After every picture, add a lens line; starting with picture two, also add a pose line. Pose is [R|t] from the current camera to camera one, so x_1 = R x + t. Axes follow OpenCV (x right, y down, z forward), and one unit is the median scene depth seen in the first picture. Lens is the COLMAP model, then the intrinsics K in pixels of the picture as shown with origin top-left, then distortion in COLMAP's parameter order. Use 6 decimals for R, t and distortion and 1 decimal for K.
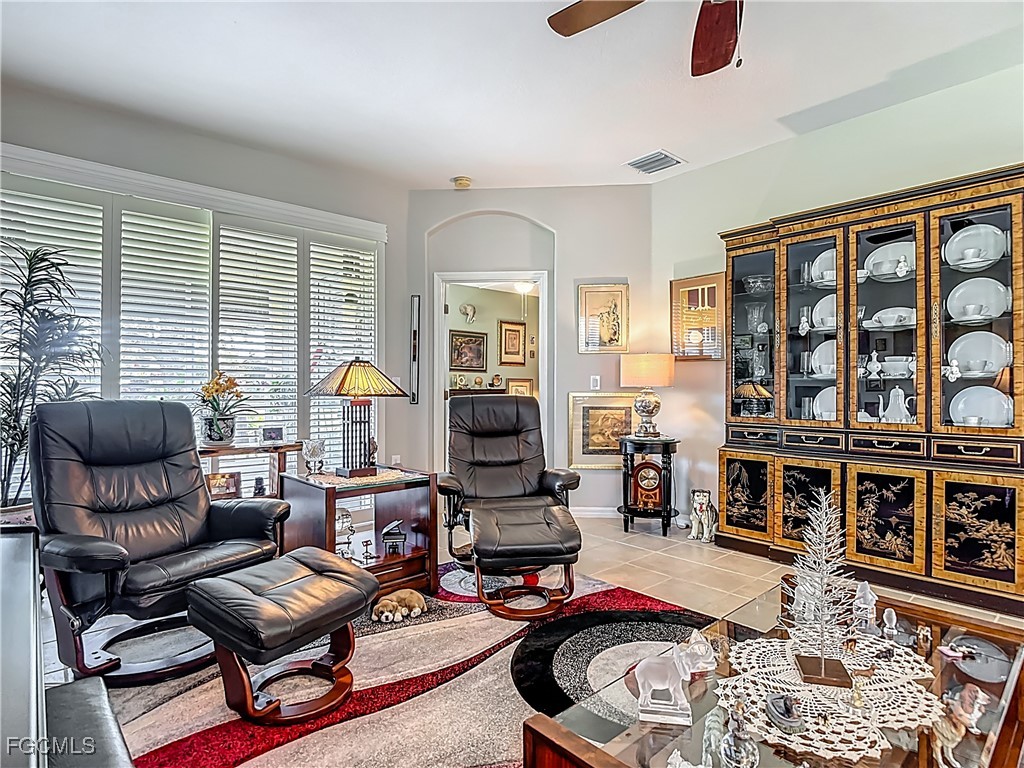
lens RADIAL K [[543.6, 0, 508.4], [0, 543.6, 386.1], [0, 0, 1]] dist [-0.015392, -0.008295]
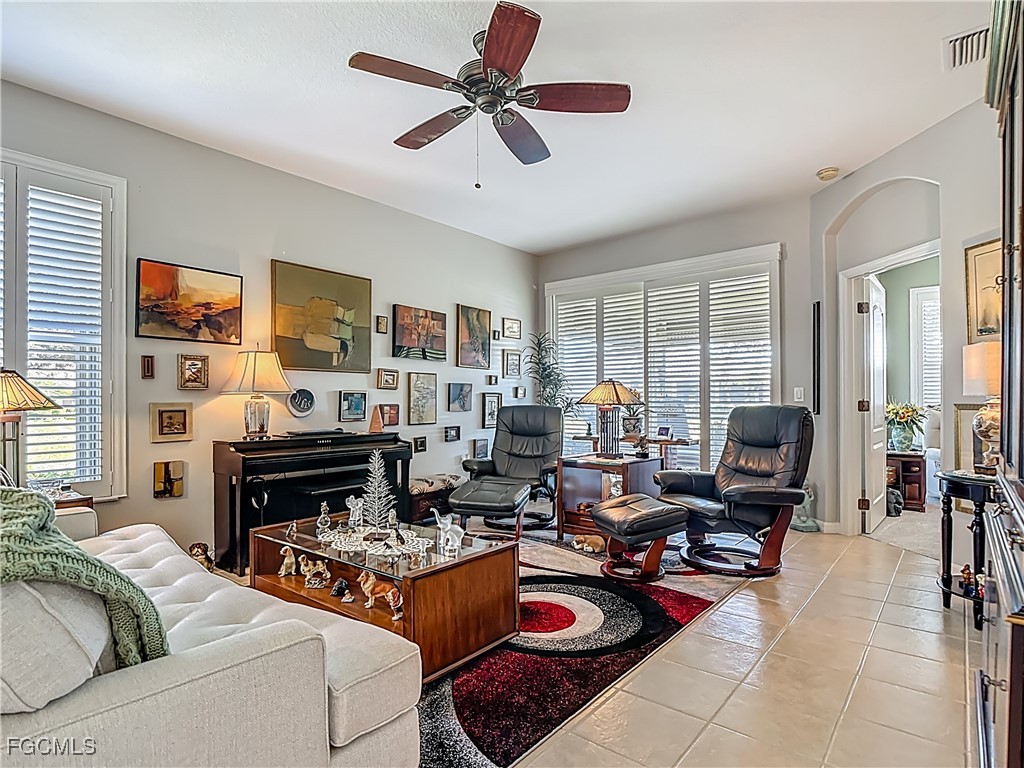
lens RADIAL K [[543.6, 0, 516.2], [0, 543.6, 401.7], [0, 0, 1]] dist [-0.015392, -0.008295]
pose [[0.149407, 0.000175, -0.988776, 1.045397], [0.008888, 0.999959, 0.001520, 0.007486], [0.988736, -0.009015, 0.149399, 0.484130]]
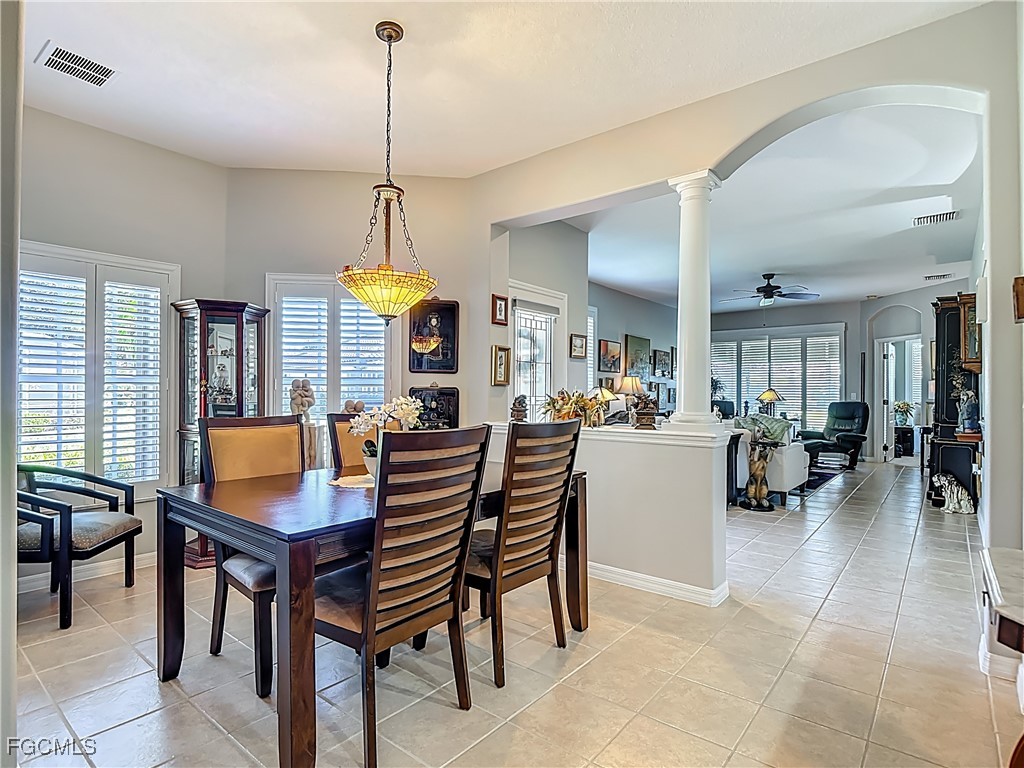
lens RADIAL K [[543.6, 0, 513.3], [0, 543.6, 388.6], [0, 0, 1]] dist [-0.015392, -0.008295]
pose [[0.160370, -0.008884, -0.987017, 2.411073], [-0.001559, 0.999956, -0.009254, -0.015736], [0.987056, 0.003023, 0.160350, -0.929331]]
